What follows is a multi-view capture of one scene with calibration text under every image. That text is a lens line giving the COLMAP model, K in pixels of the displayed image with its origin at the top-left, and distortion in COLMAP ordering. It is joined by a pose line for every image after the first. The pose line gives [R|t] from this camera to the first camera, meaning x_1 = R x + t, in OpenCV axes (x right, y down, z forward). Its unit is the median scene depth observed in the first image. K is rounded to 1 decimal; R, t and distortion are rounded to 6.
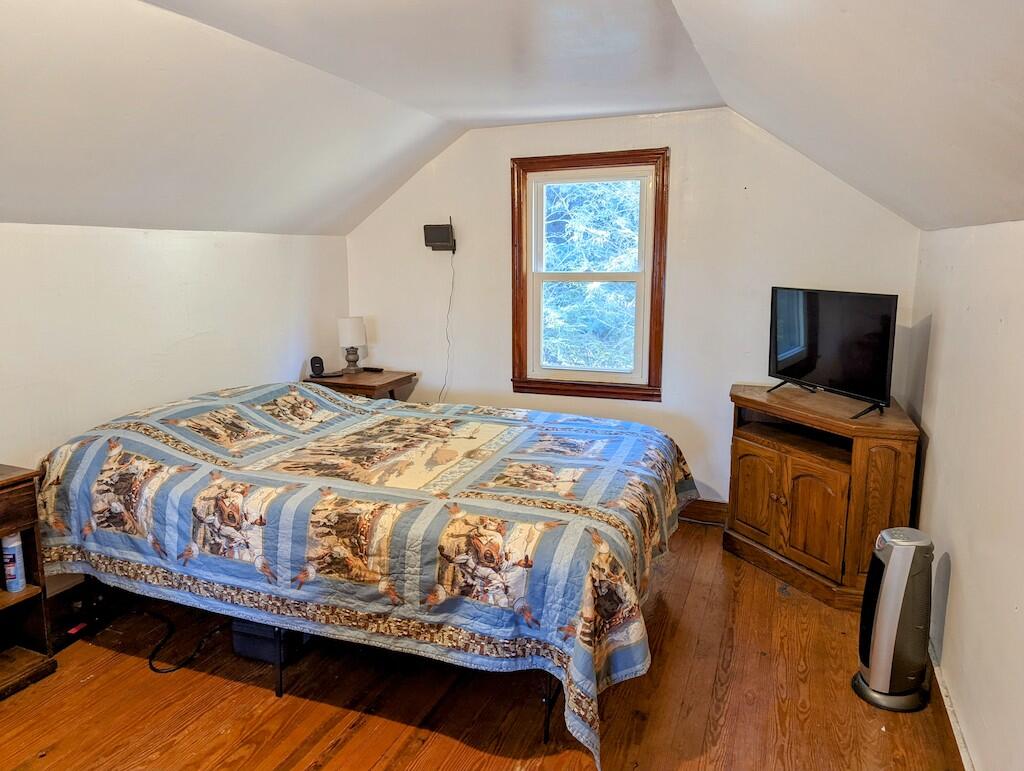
lens RADIAL K [[714.1, 0, 510.4], [0, 714.1, 405.8], [0, 0, 1]] dist [0.071506, -0.063629]
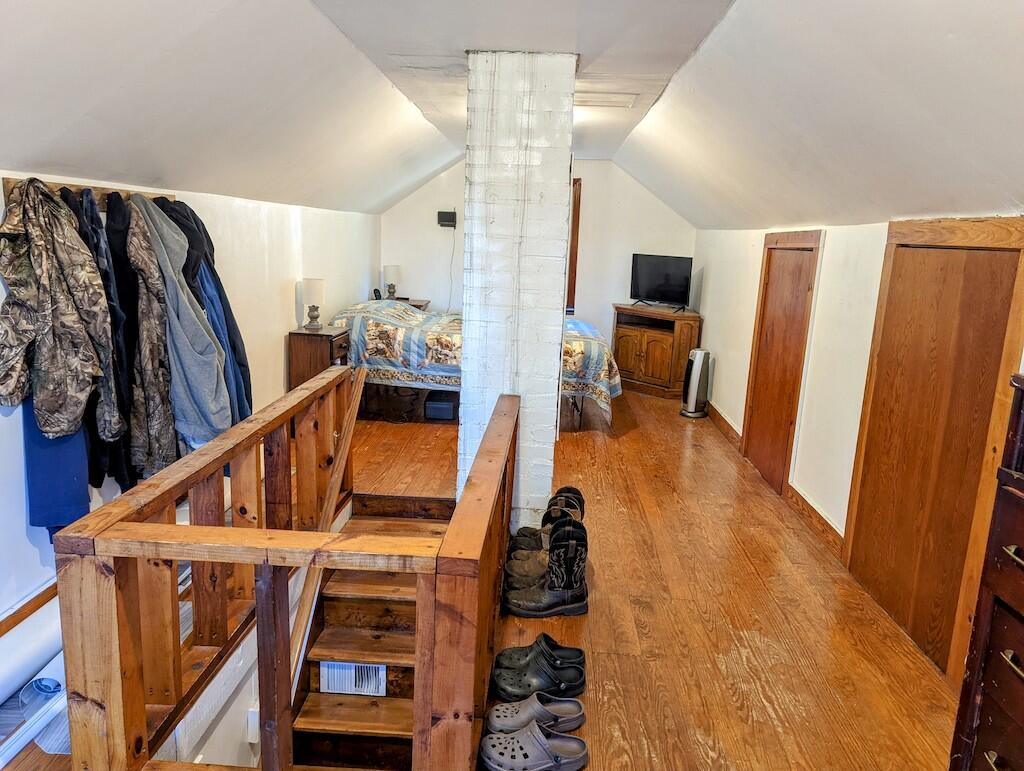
lens RADIAL K [[714.1, 0, 510.4], [0, 714.1, 405.8], [0, 0, 1]] dist [0.071506, -0.063629]
pose [[0.949088, -0.035132, 0.313046, -0.835326], [0.023383, 0.998877, 0.041210, 0.234171], [-0.314142, -0.031792, 0.948843, -1.128454]]
